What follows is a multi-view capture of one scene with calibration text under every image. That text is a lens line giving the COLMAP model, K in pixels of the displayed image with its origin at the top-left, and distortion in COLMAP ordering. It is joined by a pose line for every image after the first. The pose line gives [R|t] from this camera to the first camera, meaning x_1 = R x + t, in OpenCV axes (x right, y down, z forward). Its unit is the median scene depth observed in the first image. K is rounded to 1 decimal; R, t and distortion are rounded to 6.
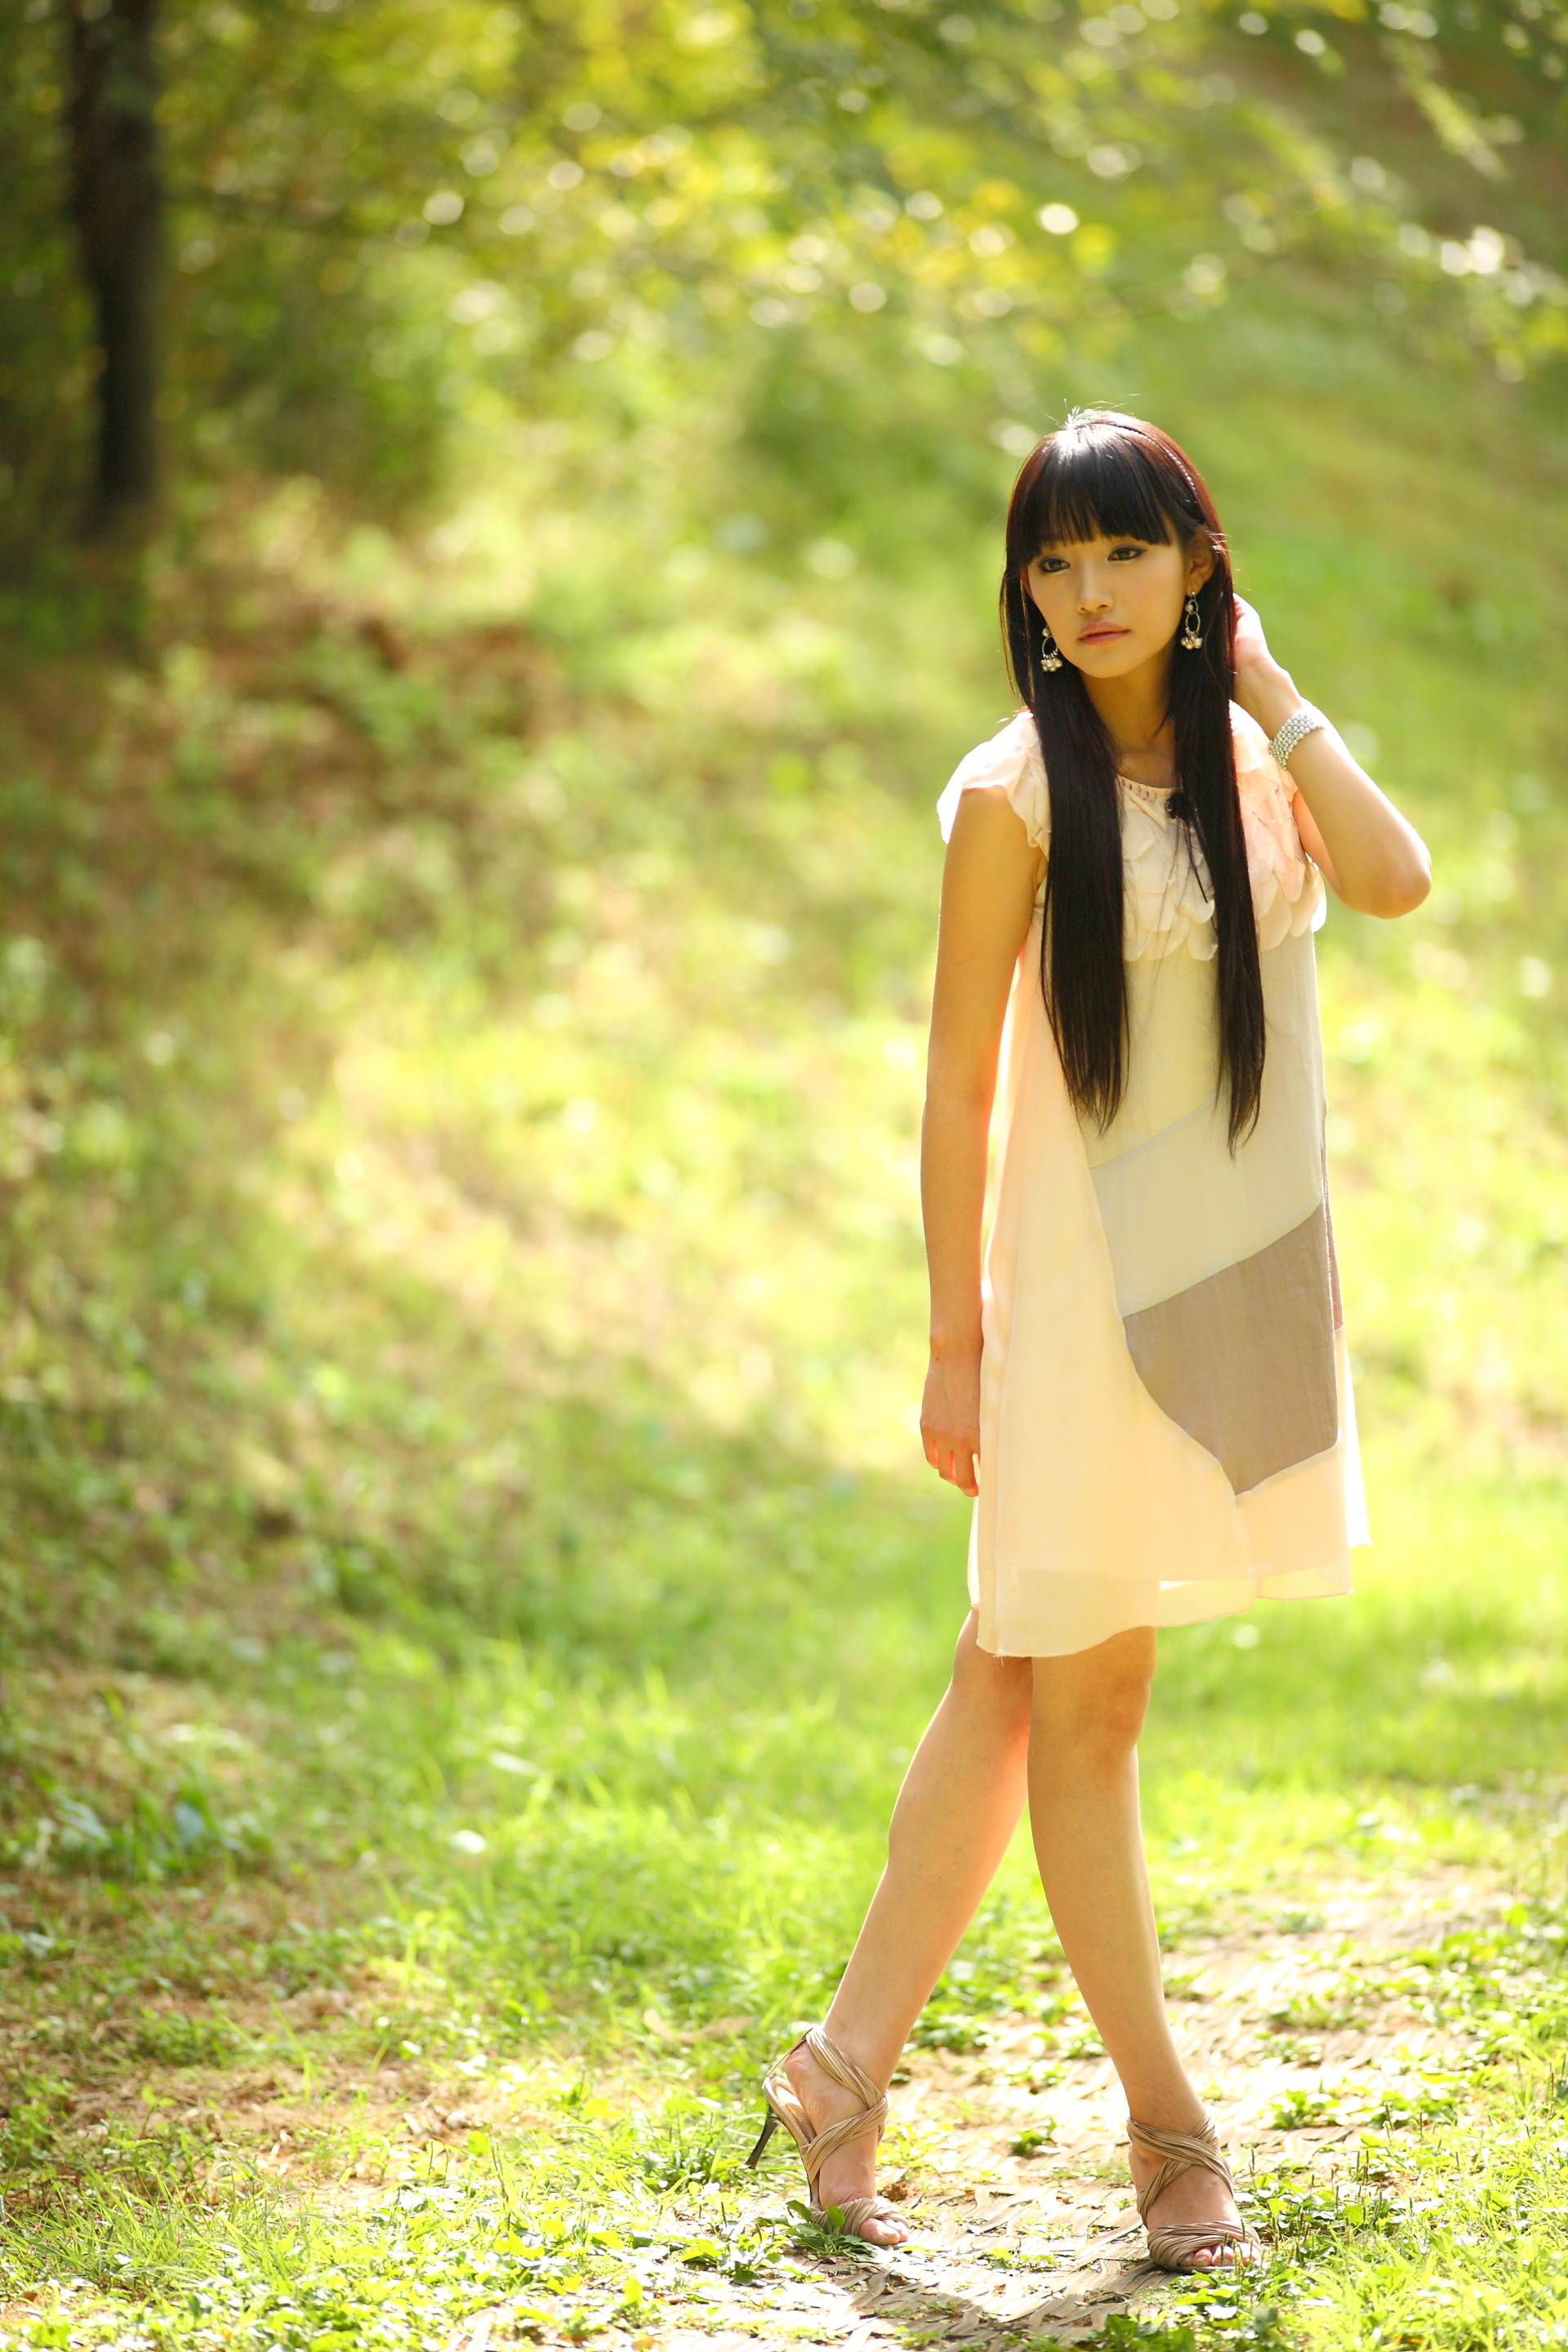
lens RADIAL K [[11377.1, 0, 784.0], [0, 11377.1, 1176.0], [0, 0, 1]] dist [-0.078536, -0.926603]
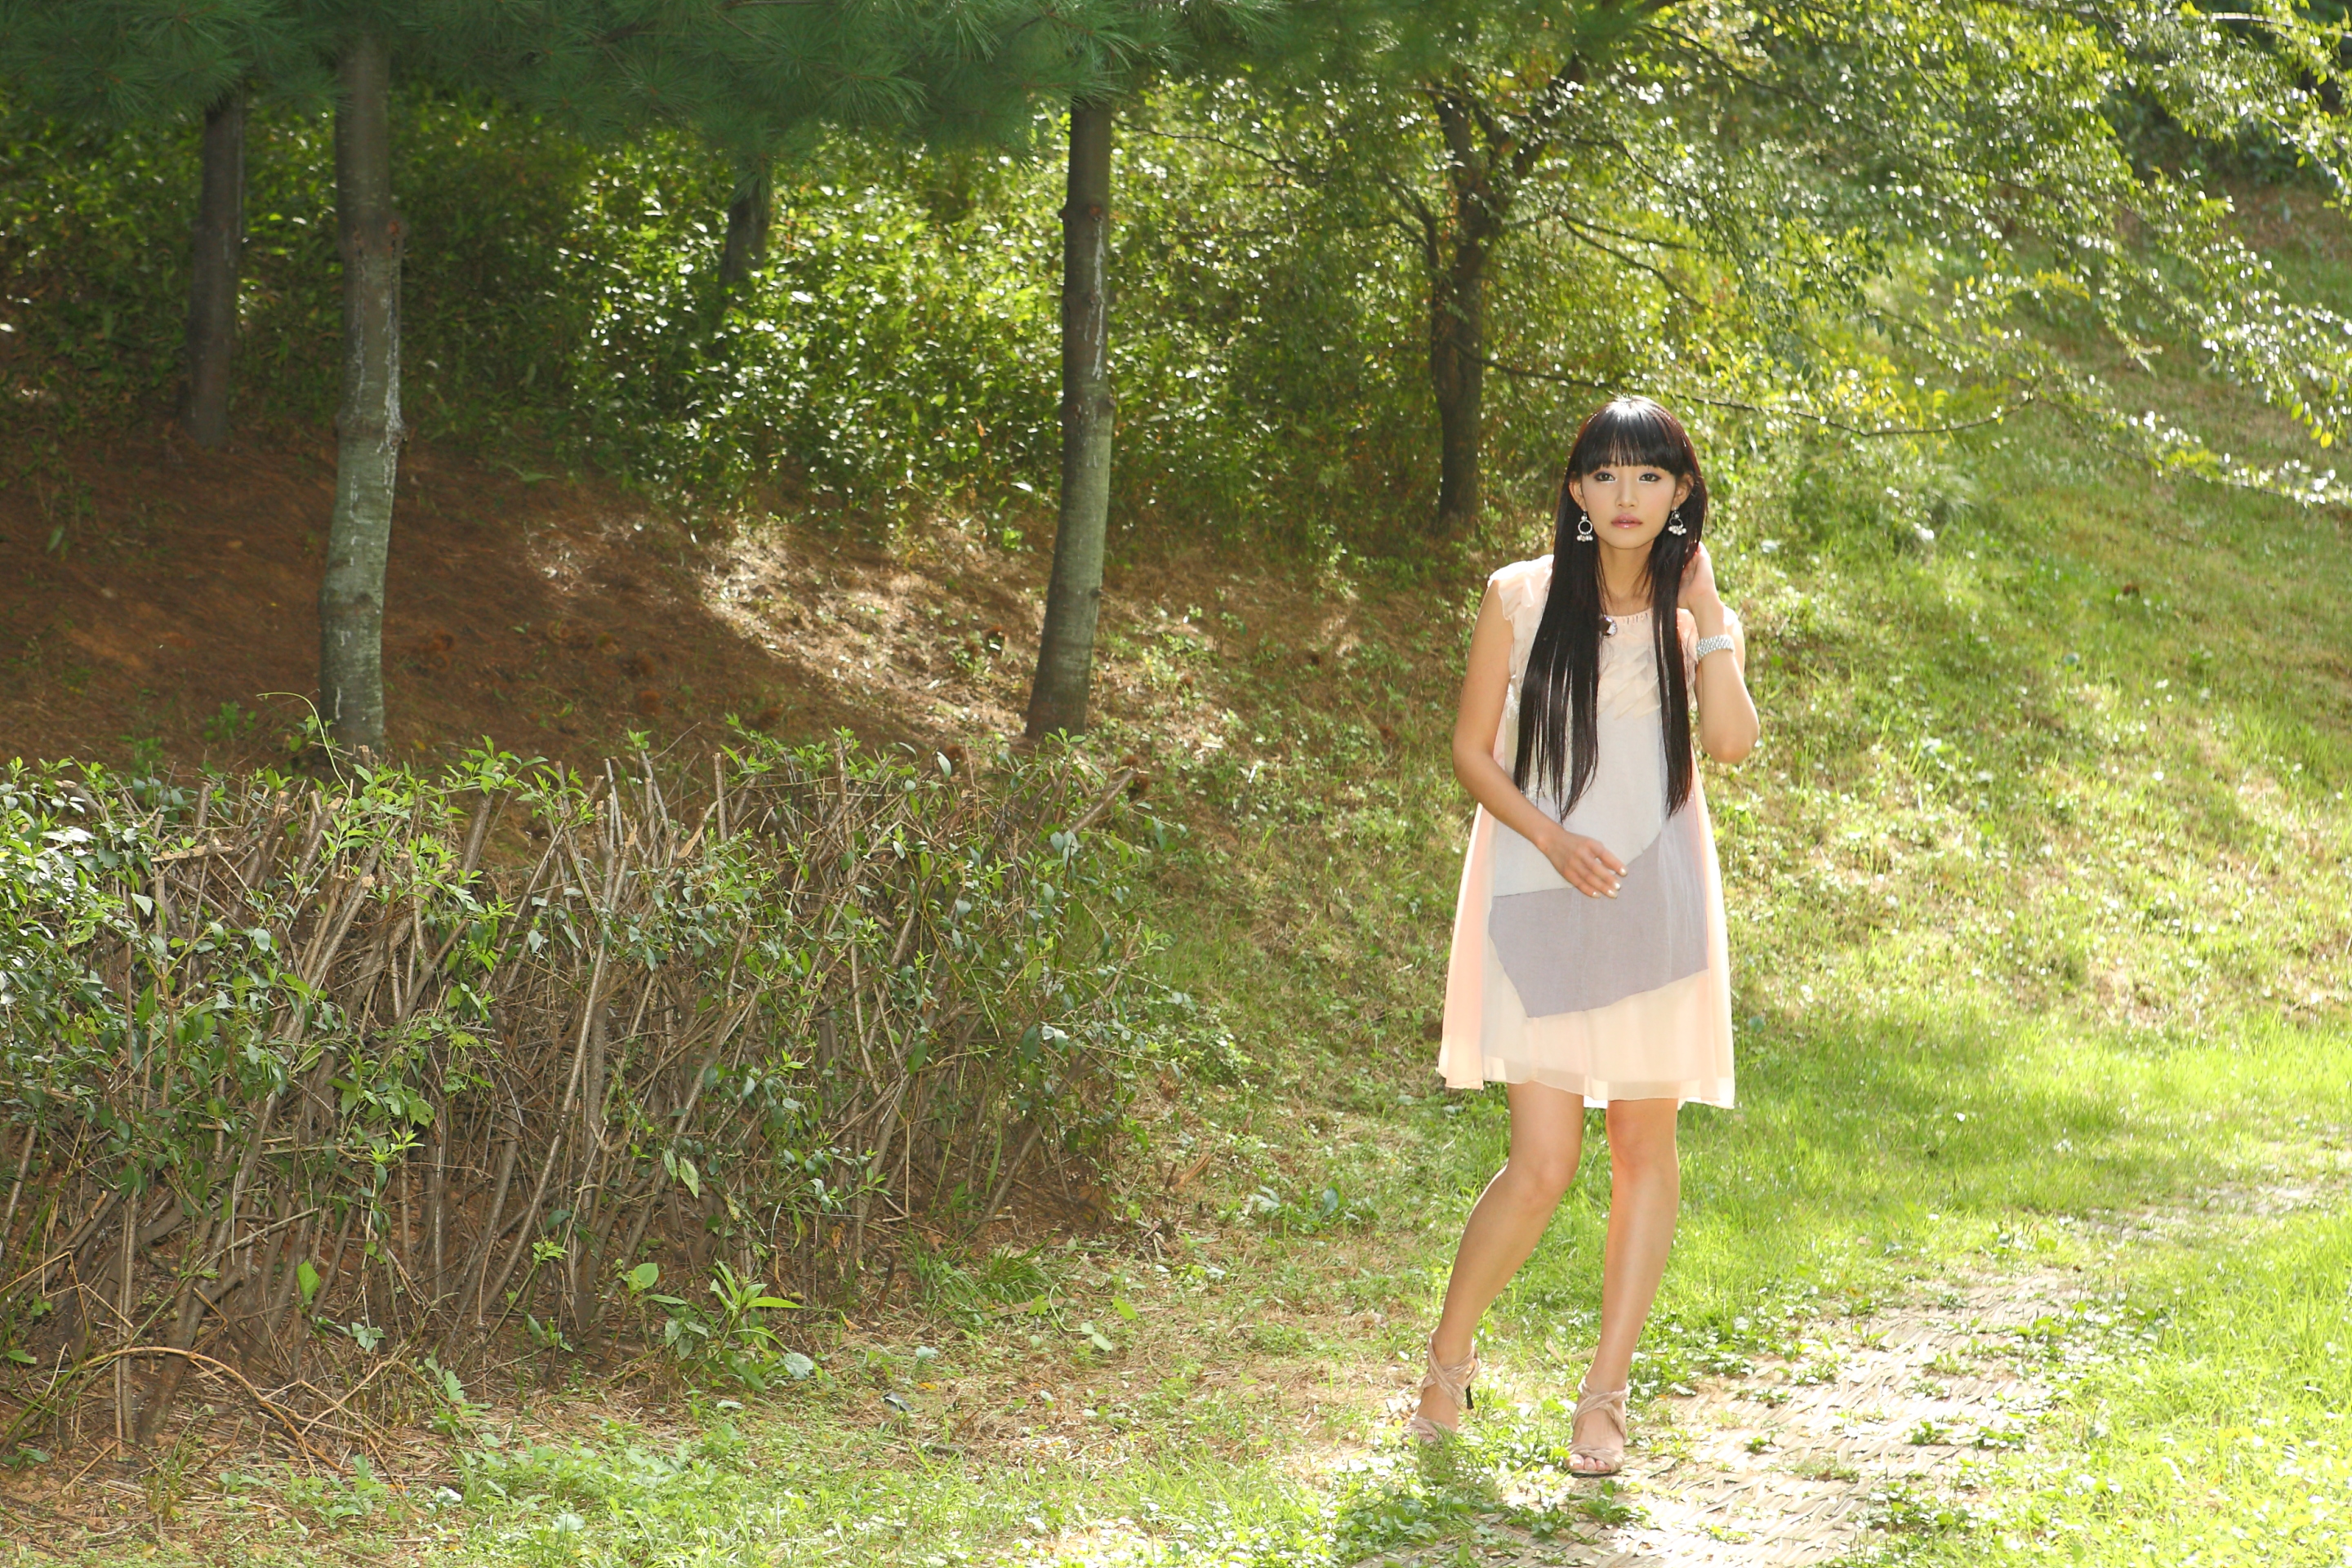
lens RADIAL K [[4586.1, 0, 1176.0], [0, 4586.1, 784.0], [0, 0, 1]] dist [0.190984, -0.323093]
pose [[0.987413, 0.039514, -0.153149, 0.035271], [-0.041776, 0.999060, -0.011581, 0.000608], [0.152548, 0.017833, 0.988135, 0.308848]]
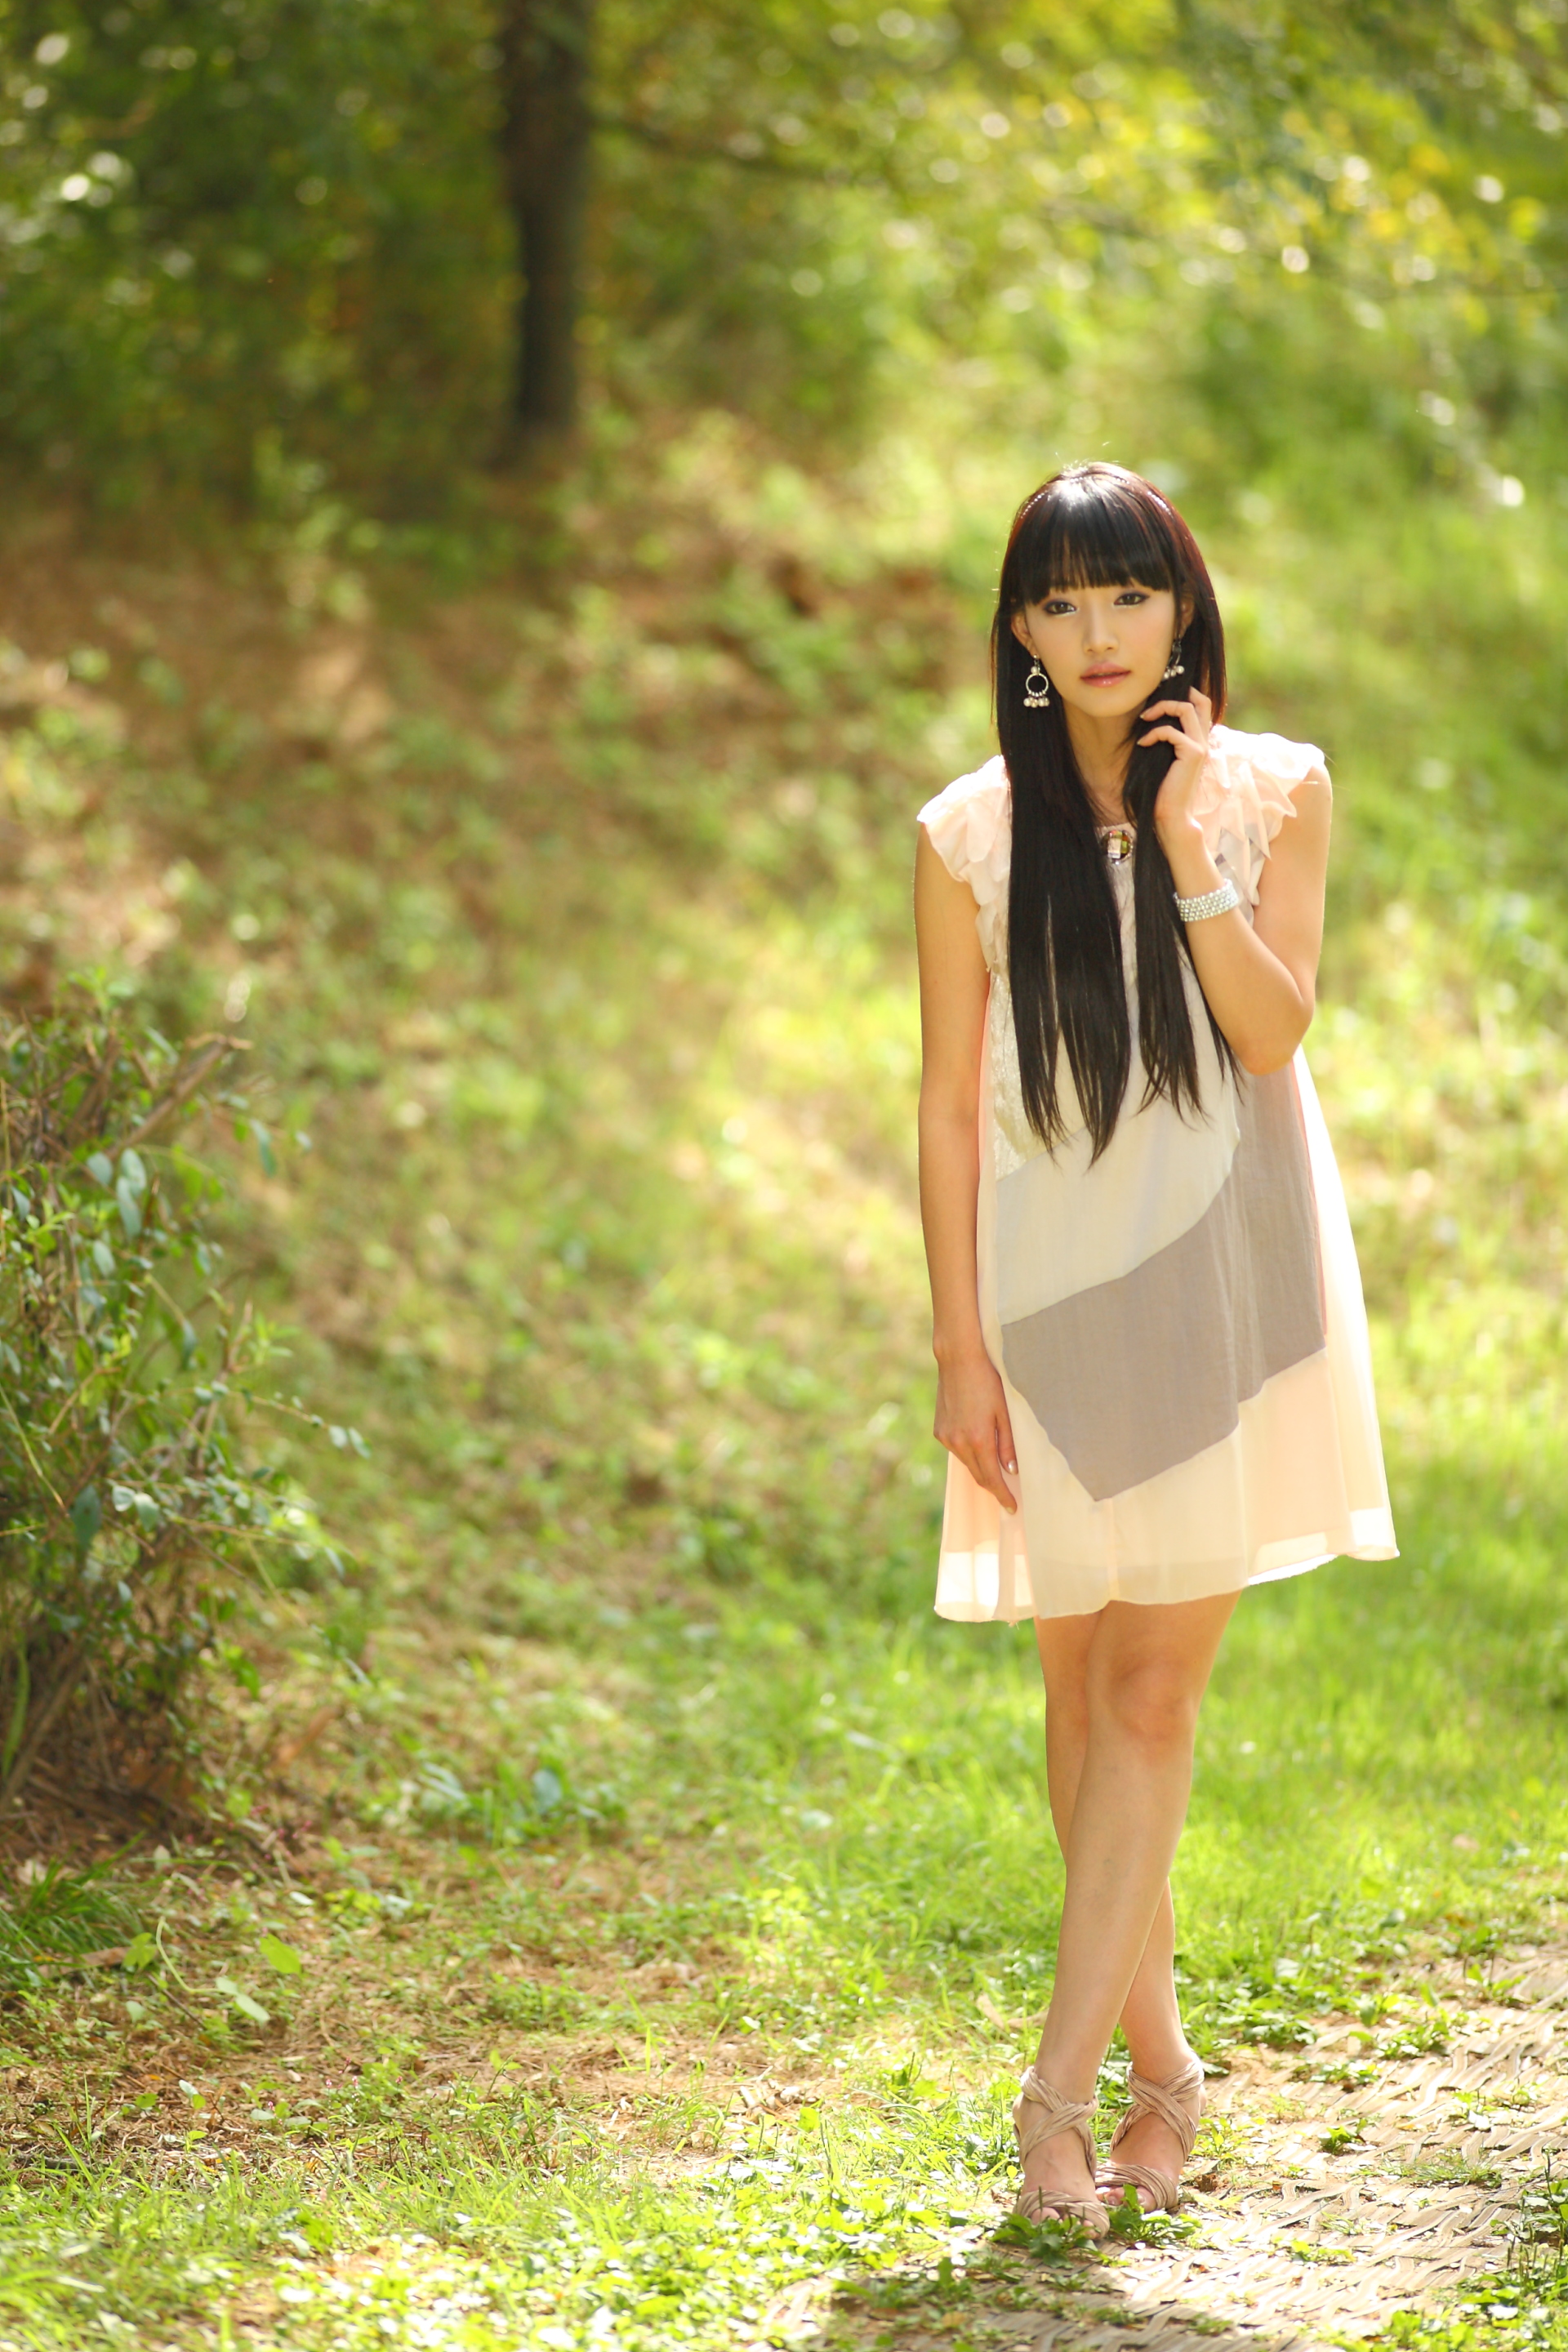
lens RADIAL K [[12176.8, 0, 785.6], [0, 12176.8, 1587.5], [0, 0, 1]] dist [-0.086830, -6.480322]
pose [[0.998582, 0.040120, -0.034981, 0.007589], [-0.038518, 0.998230, 0.045317, -0.013201], [0.036737, -0.043905, 0.998360, -0.105336]]
